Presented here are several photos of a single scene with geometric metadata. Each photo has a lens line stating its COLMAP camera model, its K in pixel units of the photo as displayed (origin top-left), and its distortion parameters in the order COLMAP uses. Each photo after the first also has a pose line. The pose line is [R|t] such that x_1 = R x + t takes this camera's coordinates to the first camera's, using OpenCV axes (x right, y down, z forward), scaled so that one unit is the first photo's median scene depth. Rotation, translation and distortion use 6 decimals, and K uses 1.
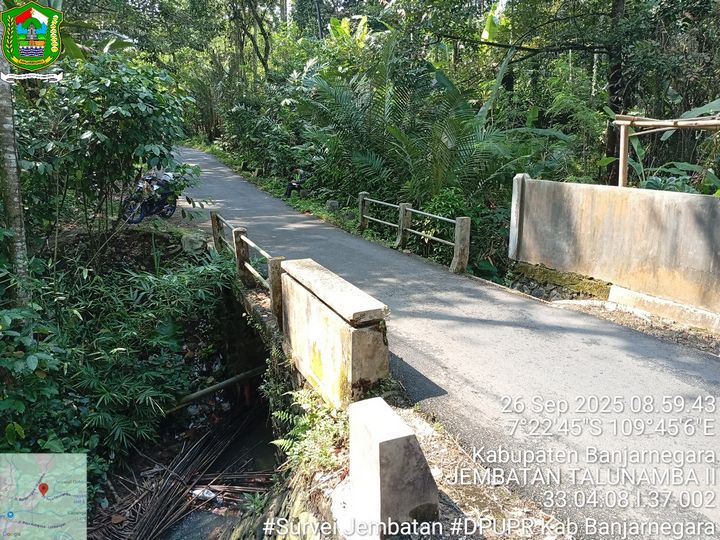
lens RADIAL K [[550.9, 0, 361.8], [0, 550.9, 270.6], [0, 0, 1]] dist [0.016271, -0.021207]
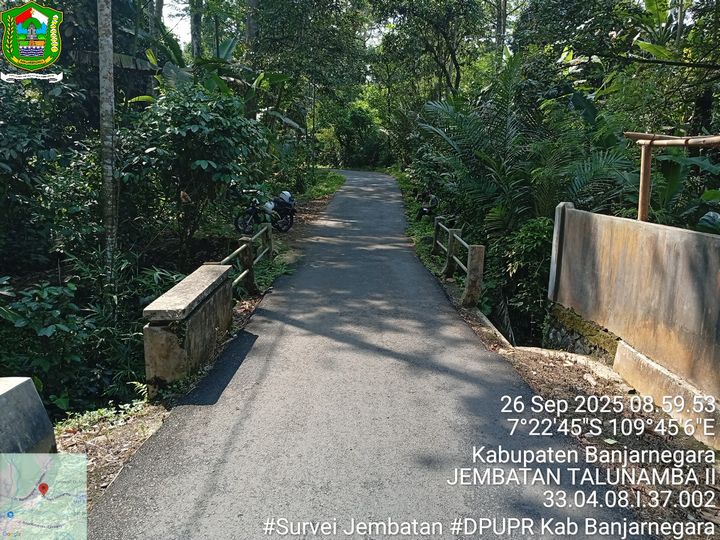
lens RADIAL K [[550.9, 0, 358.9], [0, 550.9, 268.4], [0, 0, 1]] dist [0.016271, -0.021207]
pose [[0.916247, 0.093934, -0.389446, 0.427554], [-0.115815, 0.992721, -0.033032, -0.008165], [0.383509, 0.075369, 0.920457, 0.107455]]
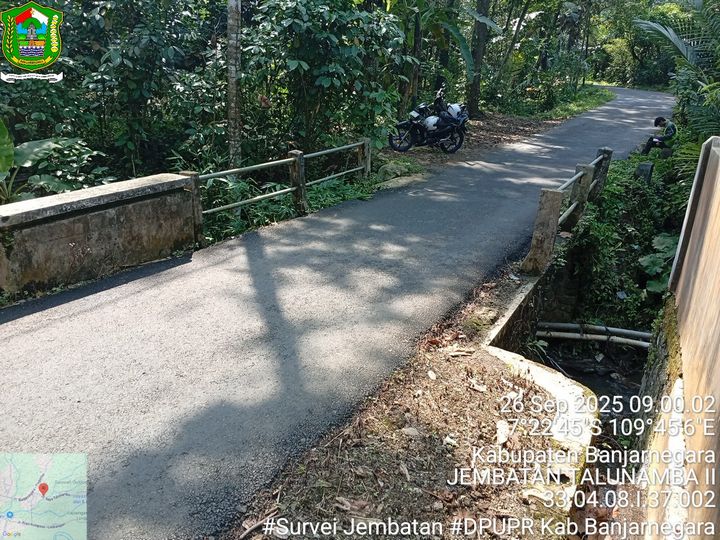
lens RADIAL K [[550.9, 0, 357.9], [0, 550.9, 270.1], [0, 0, 1]] dist [0.016271, -0.021207]
pose [[0.607858, 0.296953, -0.736429, 0.631255], [-0.231708, 0.953409, 0.193191, -0.091890], [0.759486, 0.053204, 0.648344, 0.500884]]
